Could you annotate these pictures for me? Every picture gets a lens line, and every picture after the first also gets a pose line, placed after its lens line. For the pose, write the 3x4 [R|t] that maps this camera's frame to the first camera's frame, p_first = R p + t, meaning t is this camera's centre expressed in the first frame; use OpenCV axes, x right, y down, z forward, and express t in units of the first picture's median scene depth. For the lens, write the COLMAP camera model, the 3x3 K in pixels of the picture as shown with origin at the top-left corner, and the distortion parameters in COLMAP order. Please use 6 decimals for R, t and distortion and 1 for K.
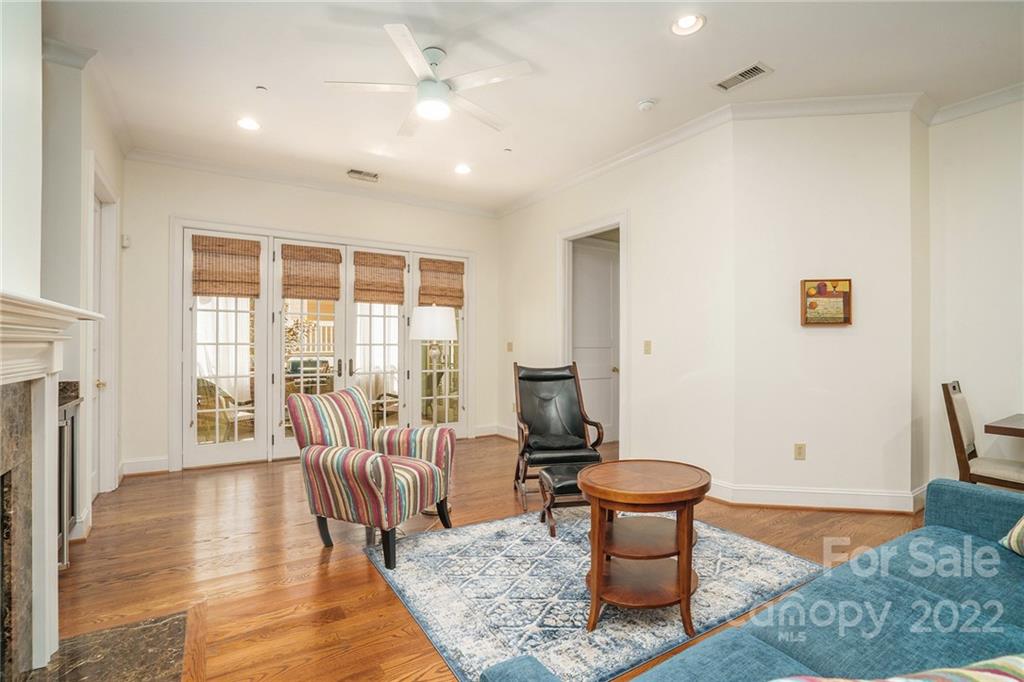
lens RADIAL K [[504.5, 0, 512.0], [0, 504.5, 341.0], [0, 0, 1]] dist [-0.001185, 0.000630]
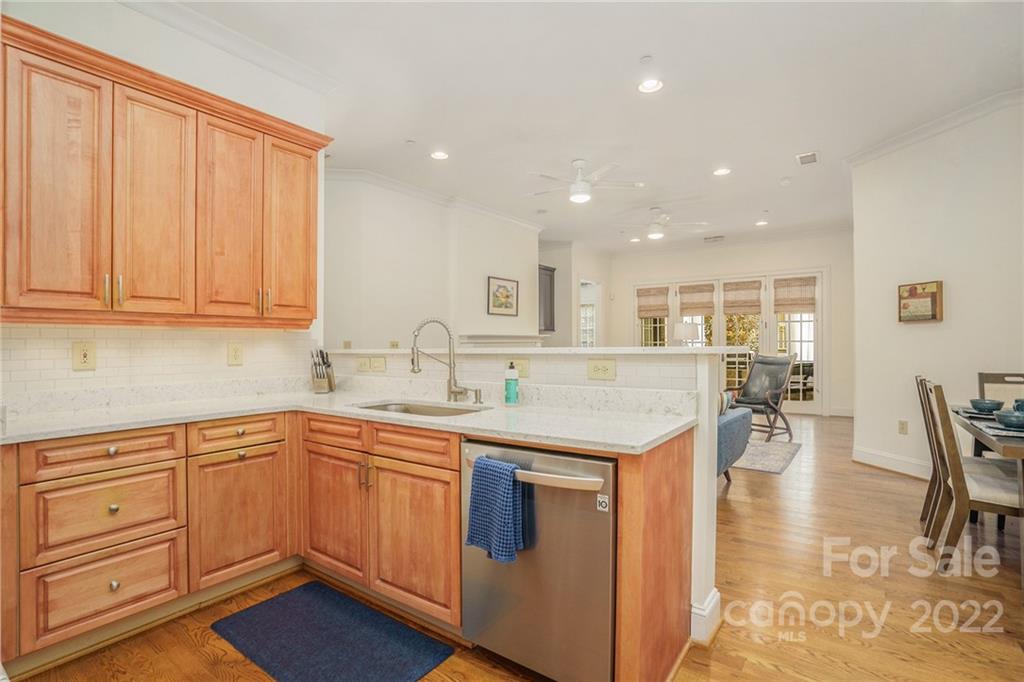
lens RADIAL K [[504.5, 0, 512.0], [0, 504.5, 341.0], [0, 0, 1]] dist [-0.001185, 0.000630]
pose [[0.387158, -0.009382, -0.921966, 1.342911], [0.010526, 0.999928, -0.005755, 0.010813], [0.921953, -0.007476, 0.387228, -0.340164]]
